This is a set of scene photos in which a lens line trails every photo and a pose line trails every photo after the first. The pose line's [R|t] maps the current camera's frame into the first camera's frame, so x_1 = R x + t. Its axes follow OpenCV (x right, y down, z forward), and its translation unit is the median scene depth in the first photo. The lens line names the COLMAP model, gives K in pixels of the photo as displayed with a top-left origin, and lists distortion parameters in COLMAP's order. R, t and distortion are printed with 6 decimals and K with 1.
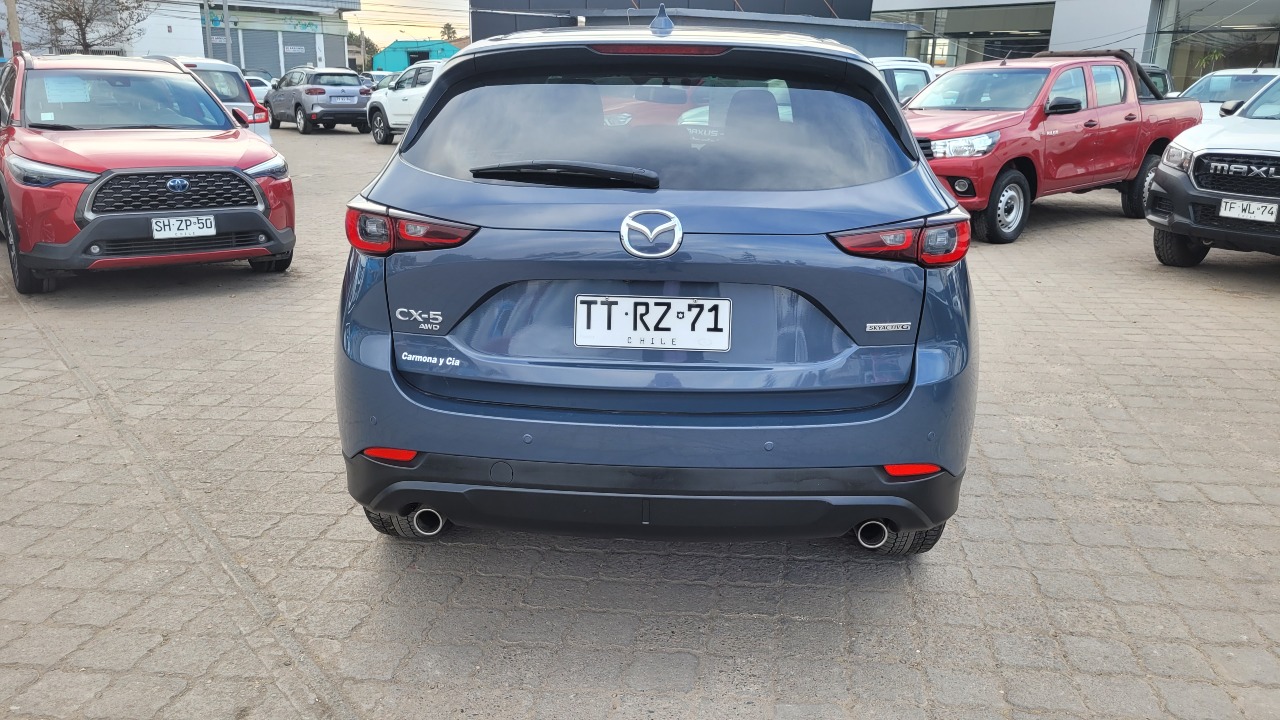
lens RADIAL K [[983.4, 0, 633.7], [0, 983.4, 358.4], [0, 0, 1]] dist [0.035205, -0.009367]
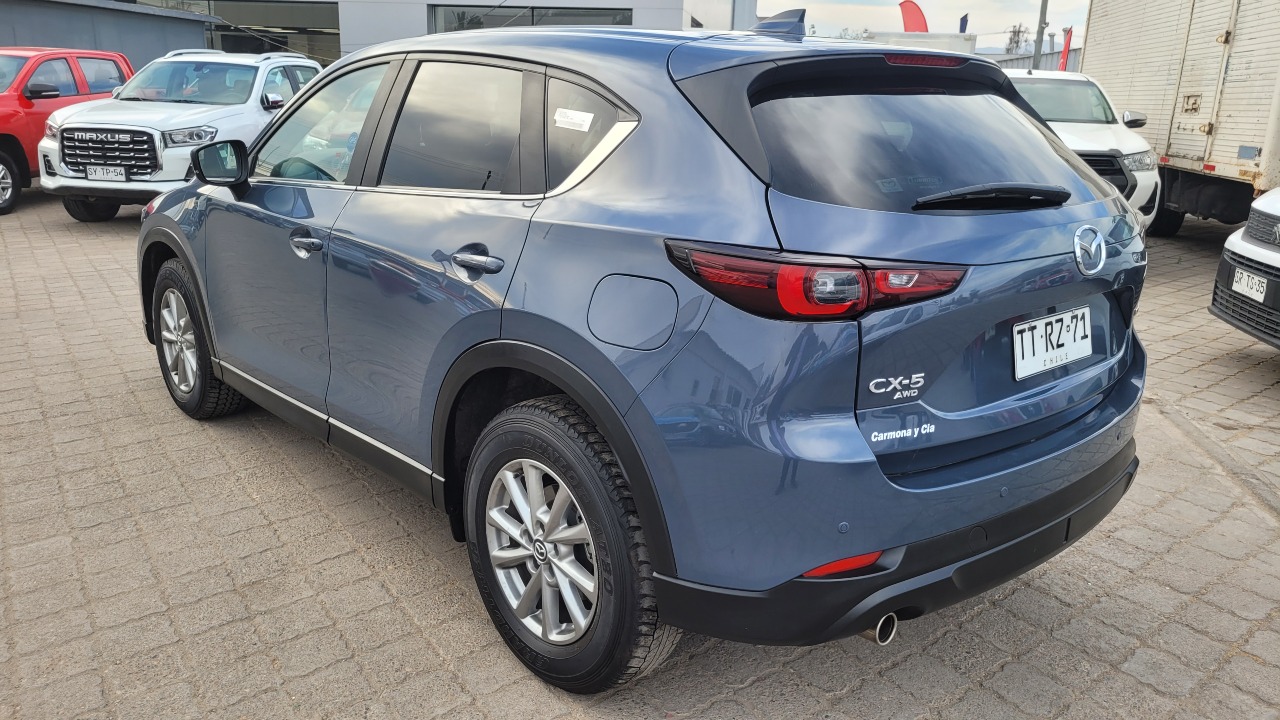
lens RADIAL K [[983.4, 0, 639.3], [0, 983.4, 351.8], [0, 0, 1]] dist [0.035205, -0.009367]
pose [[0.715935, -0.180687, 0.674380, -0.923331], [0.180705, 0.980972, 0.070992, -0.166800], [-0.674376, 0.071038, 0.734963, 0.544517]]
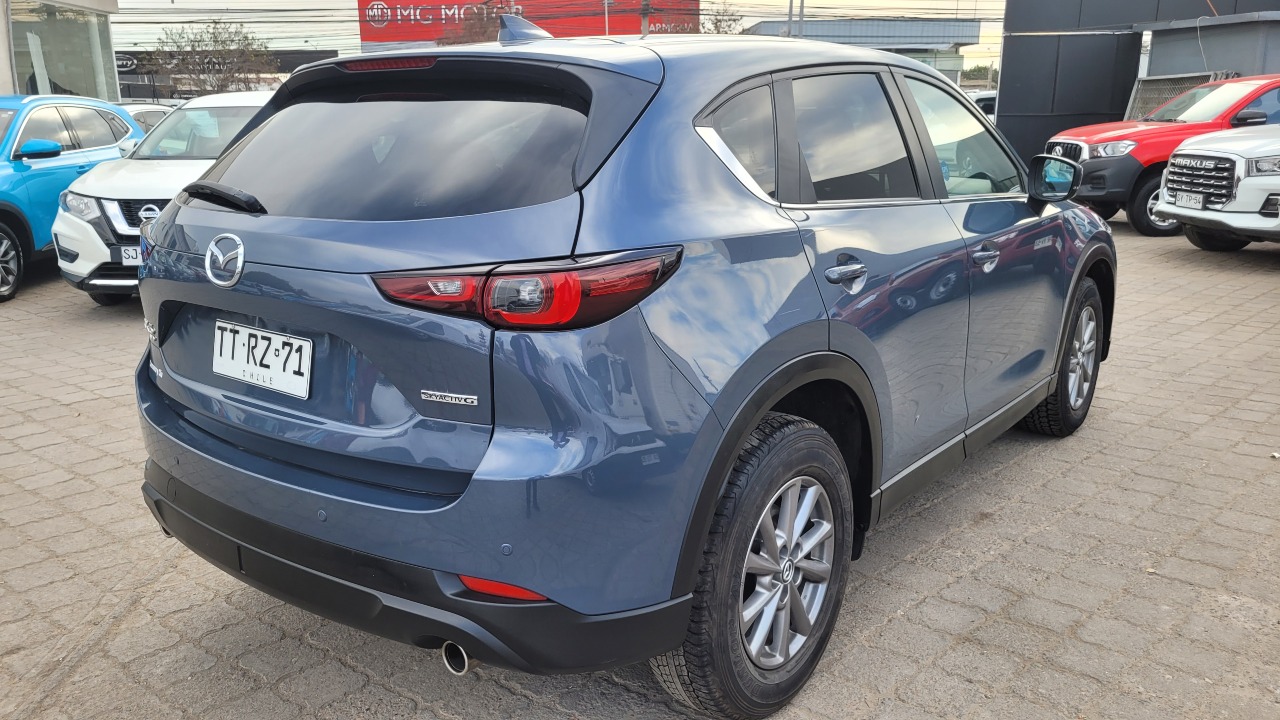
lens RADIAL K [[983.4, 0, 613.0], [0, 983.4, 350.8], [0, 0, 1]] dist [0.035205, -0.009367]
pose [[0.805948, 0.112274, -0.581243, 0.808184], [-0.136536, 0.990633, 0.002033, -0.087774], [0.576027, 0.077722, 0.813728, 0.427045]]
